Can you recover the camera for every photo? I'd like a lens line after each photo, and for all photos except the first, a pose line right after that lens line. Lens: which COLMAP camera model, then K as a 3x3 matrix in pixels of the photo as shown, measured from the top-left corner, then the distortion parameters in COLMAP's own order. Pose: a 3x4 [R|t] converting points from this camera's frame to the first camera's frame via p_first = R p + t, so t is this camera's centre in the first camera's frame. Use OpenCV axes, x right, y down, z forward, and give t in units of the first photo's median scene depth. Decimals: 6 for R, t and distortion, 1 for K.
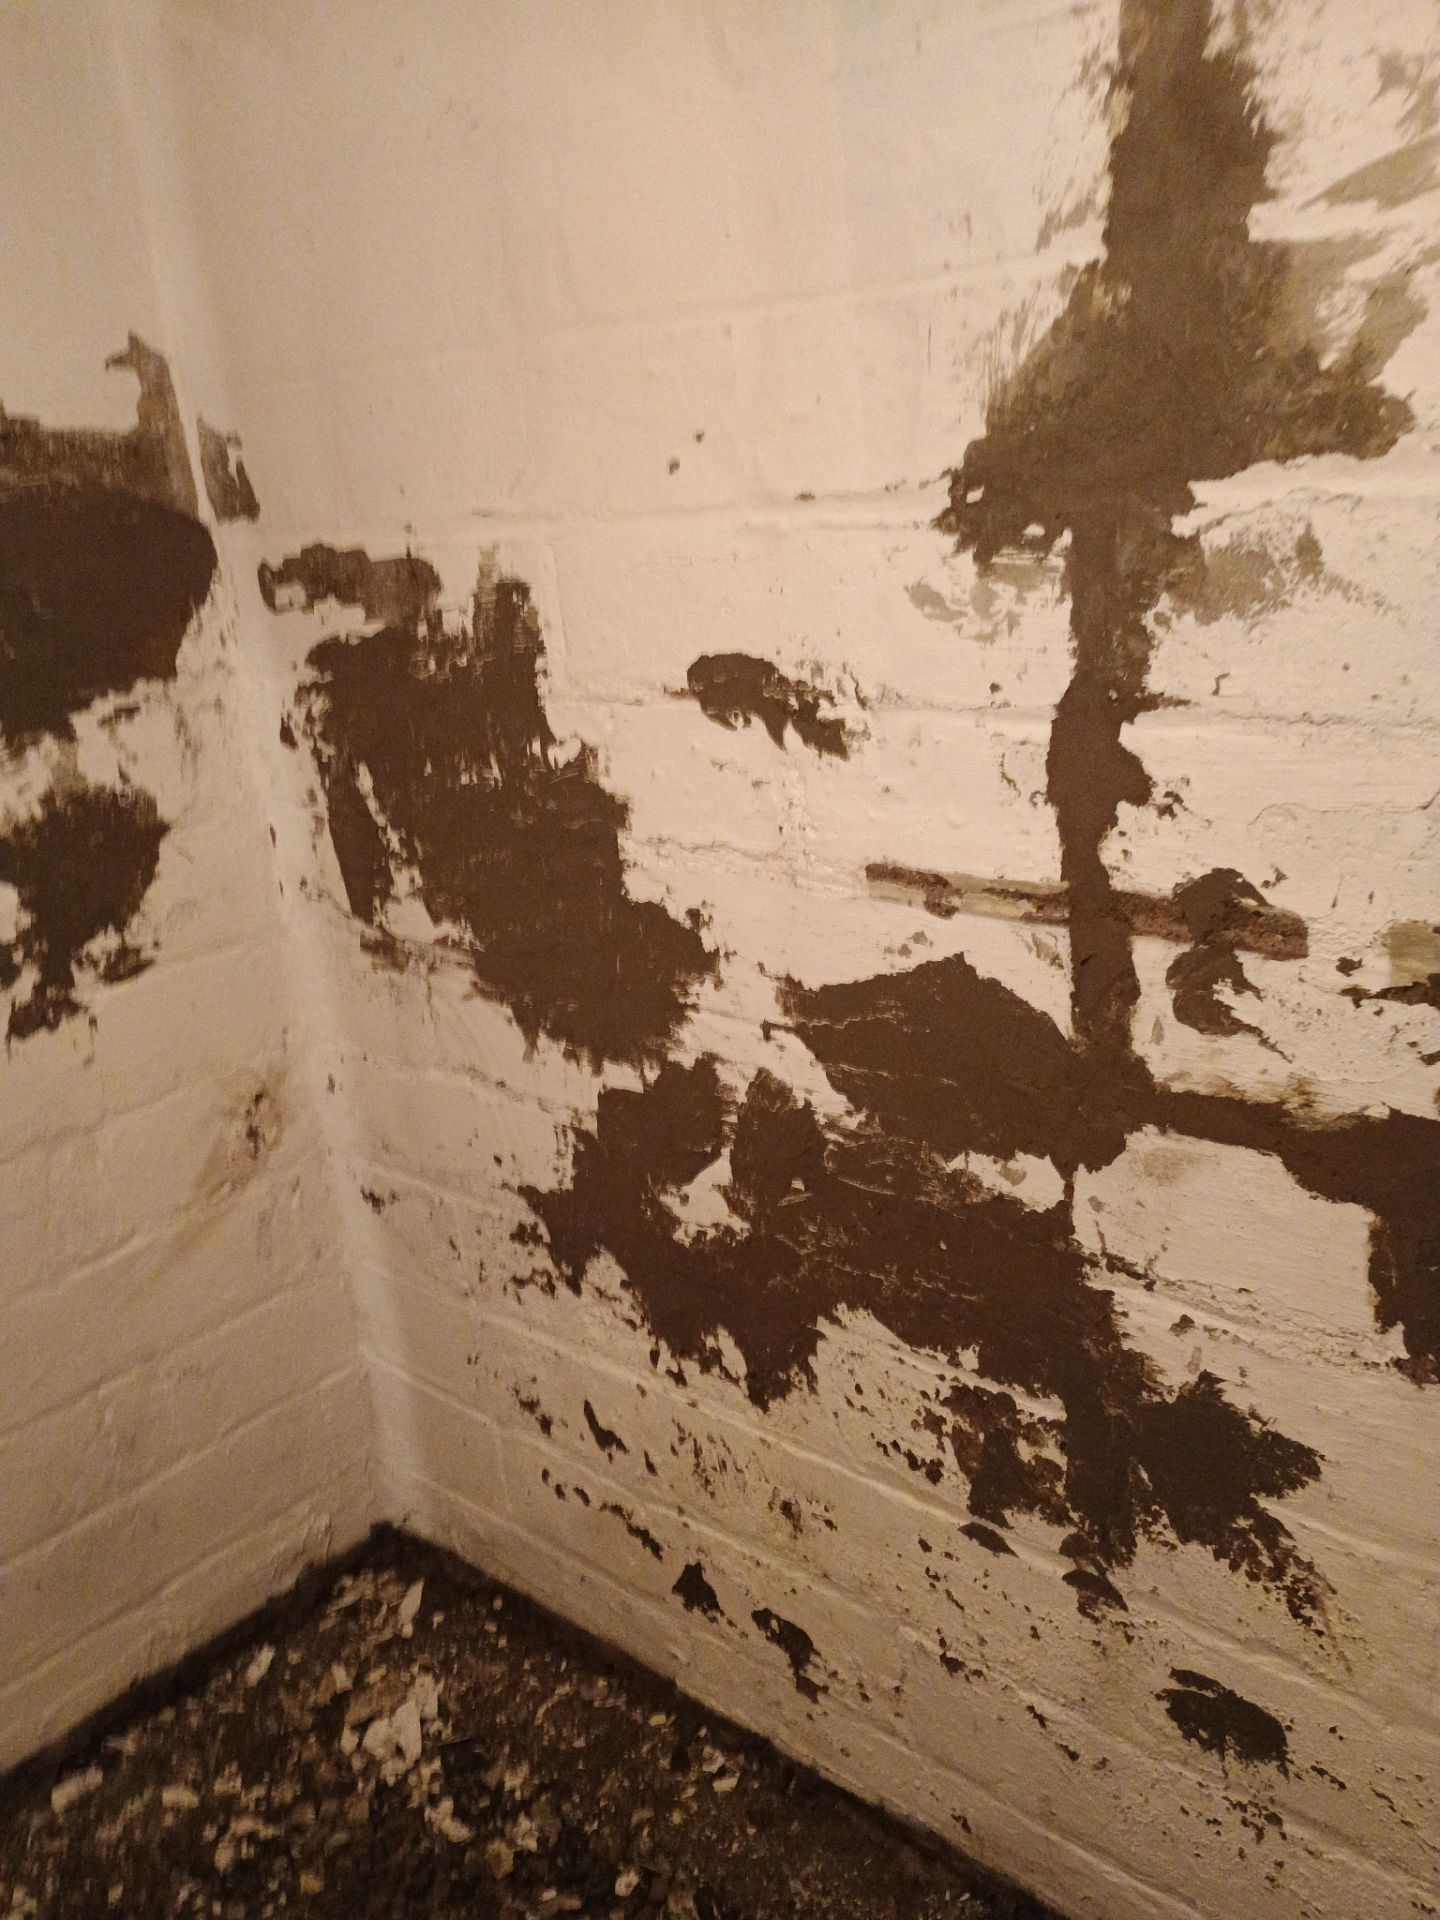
lens RADIAL K [[1655.3, 0, 710.4], [0, 1655.3, 981.0], [0, 0, 1]] dist [0.056813, -0.074541]
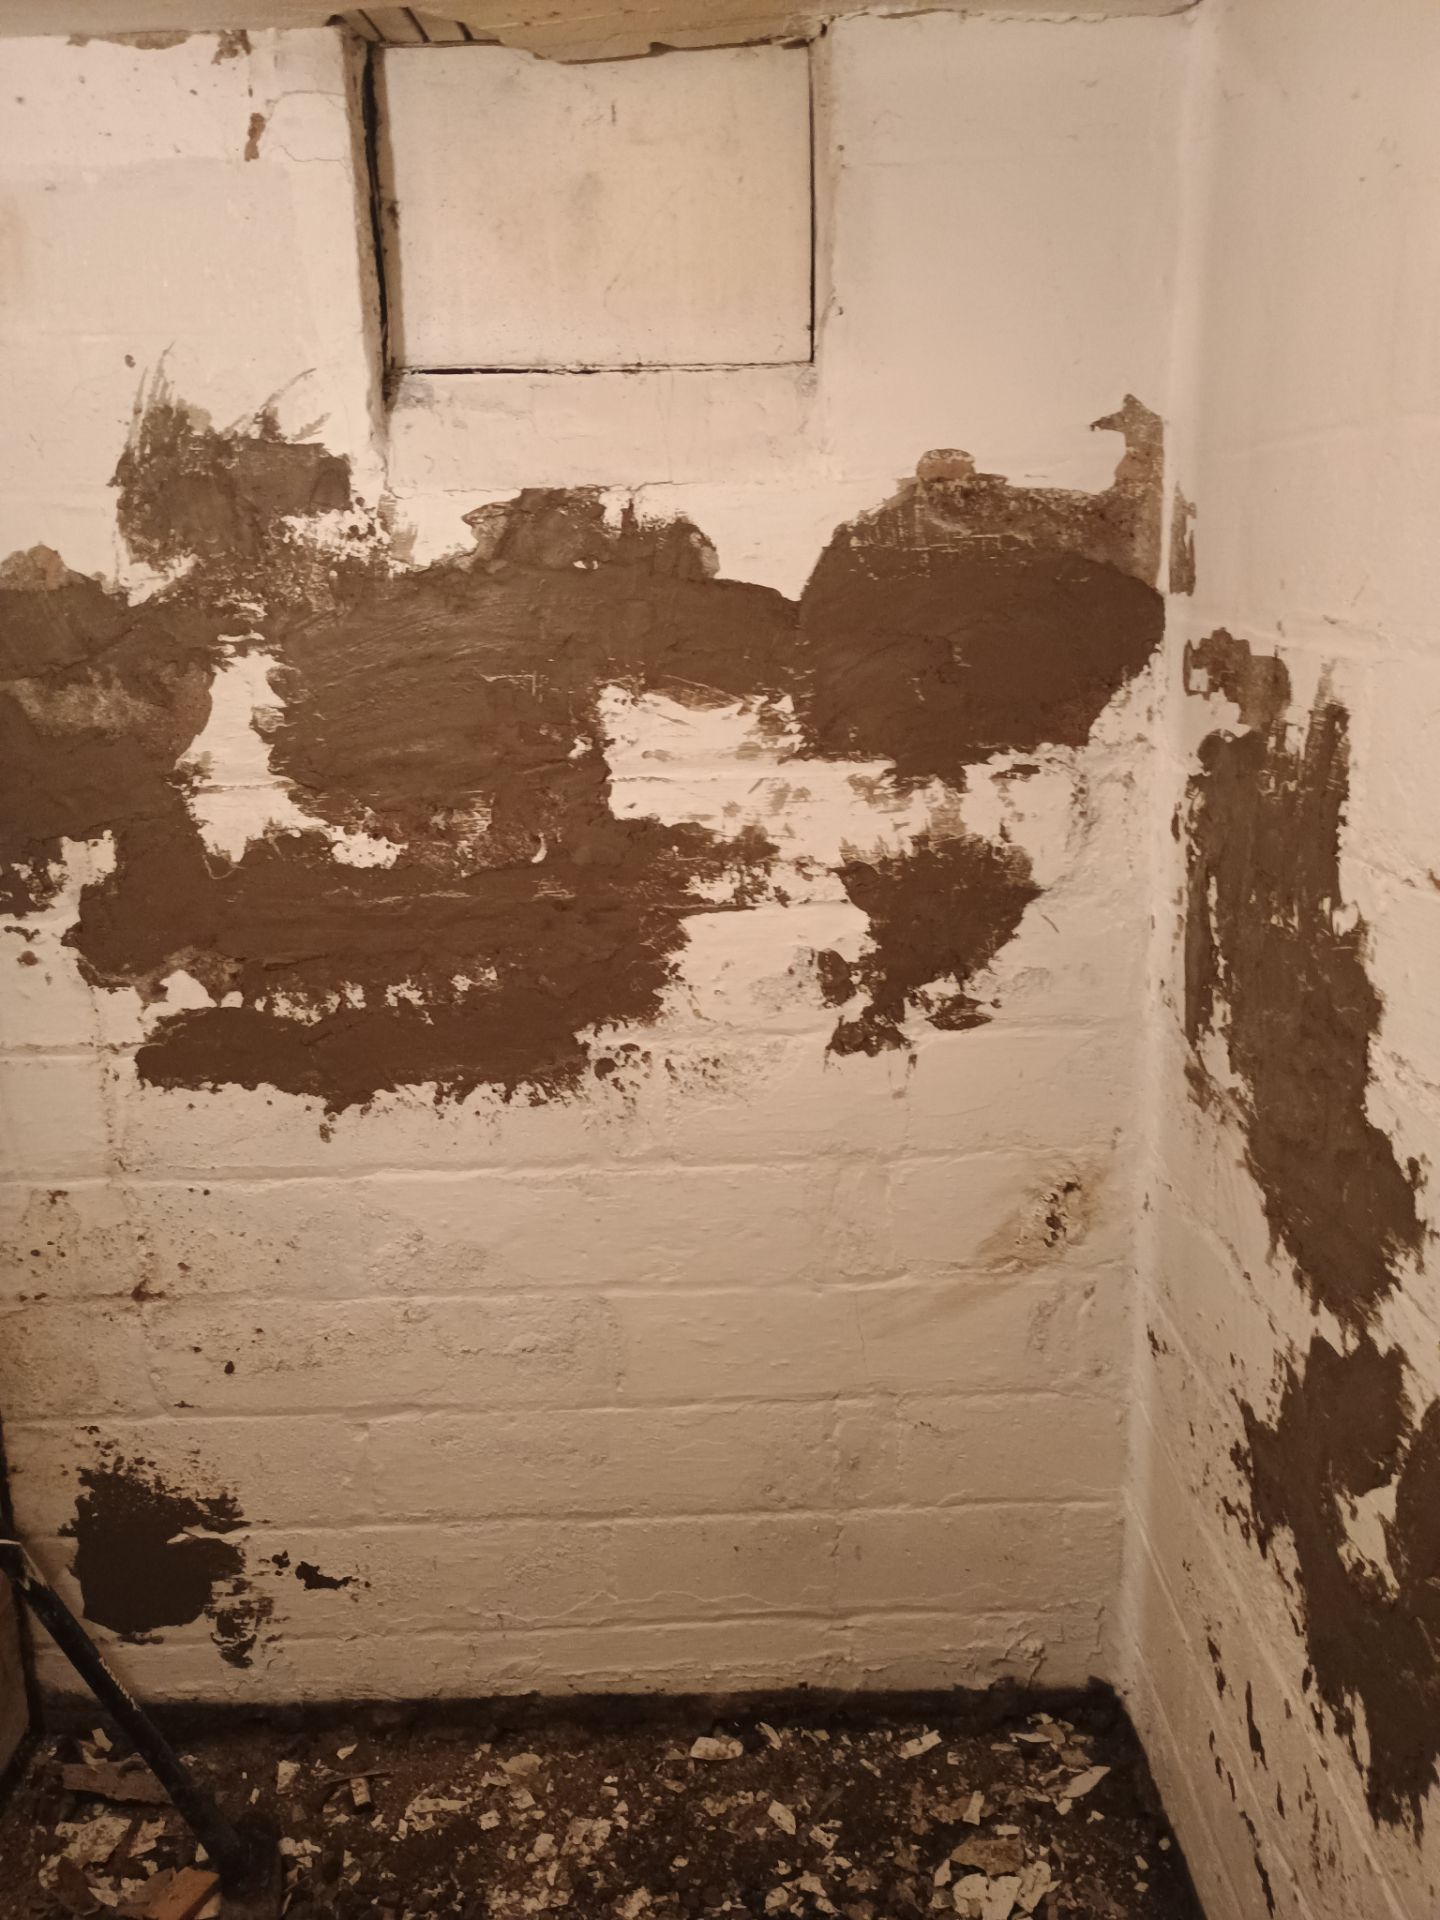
lens RADIAL K [[1655.3, 0, 692.7], [0, 1655.3, 934.4], [0, 0, 1]] dist [0.056813, -0.074541]
pose [[0.678988, 0.252791, -0.689255, 0.213438], [-0.277218, 0.957625, 0.078130, -0.088934], [0.679798, 0.138025, 0.720294, 0.167893]]
